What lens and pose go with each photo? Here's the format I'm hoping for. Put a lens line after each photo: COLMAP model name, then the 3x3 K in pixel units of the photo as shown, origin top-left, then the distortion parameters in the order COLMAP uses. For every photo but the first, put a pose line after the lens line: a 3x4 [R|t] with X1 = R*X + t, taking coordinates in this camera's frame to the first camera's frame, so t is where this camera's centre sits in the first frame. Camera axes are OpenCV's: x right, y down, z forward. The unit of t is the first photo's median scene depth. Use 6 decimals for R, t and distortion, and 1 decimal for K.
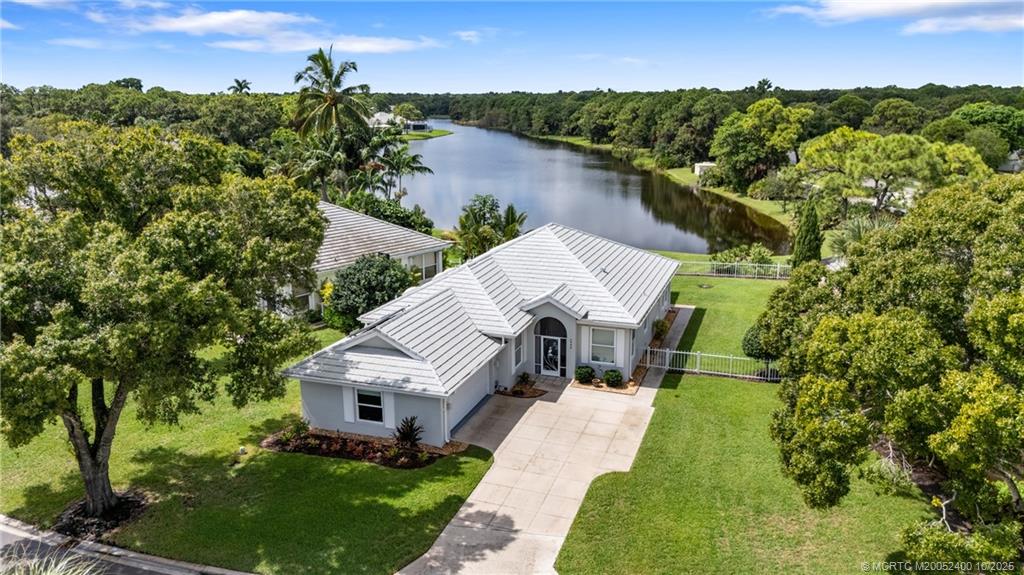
lens RADIAL K [[746.3, 0, 510.7], [0, 746.3, 289.1], [0, 0, 1]] dist [0.041491, -0.000302]
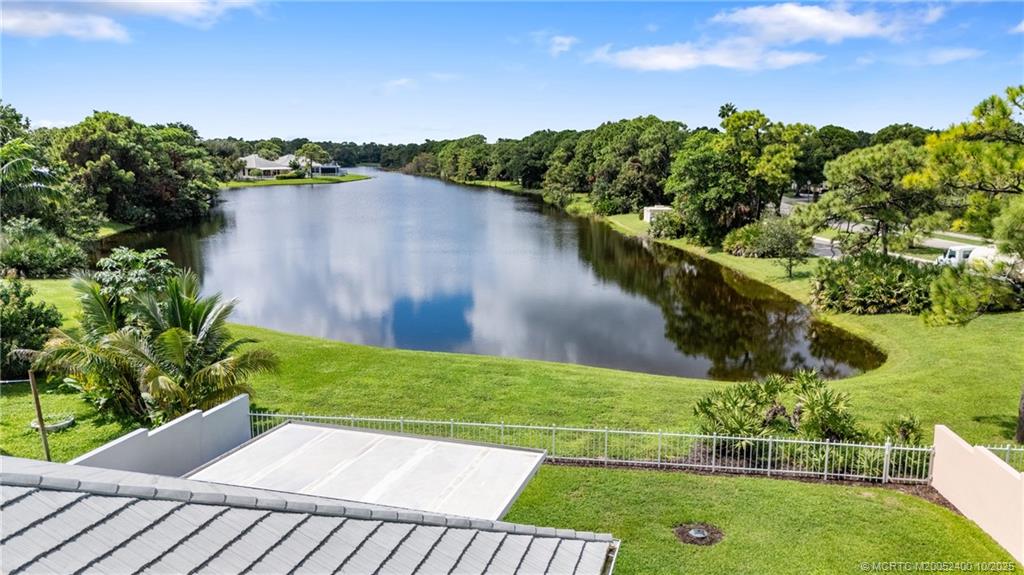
lens RADIAL K [[746.3, 0, 512.8], [0, 746.3, 286.3], [0, 0, 1]] dist [0.041491, -0.000302]
pose [[0.997643, -0.002761, 0.068556, 0.060314], [0.007819, 0.997256, -0.073610, -0.032834], [-0.068165, 0.073973, 0.994928, 0.255796]]
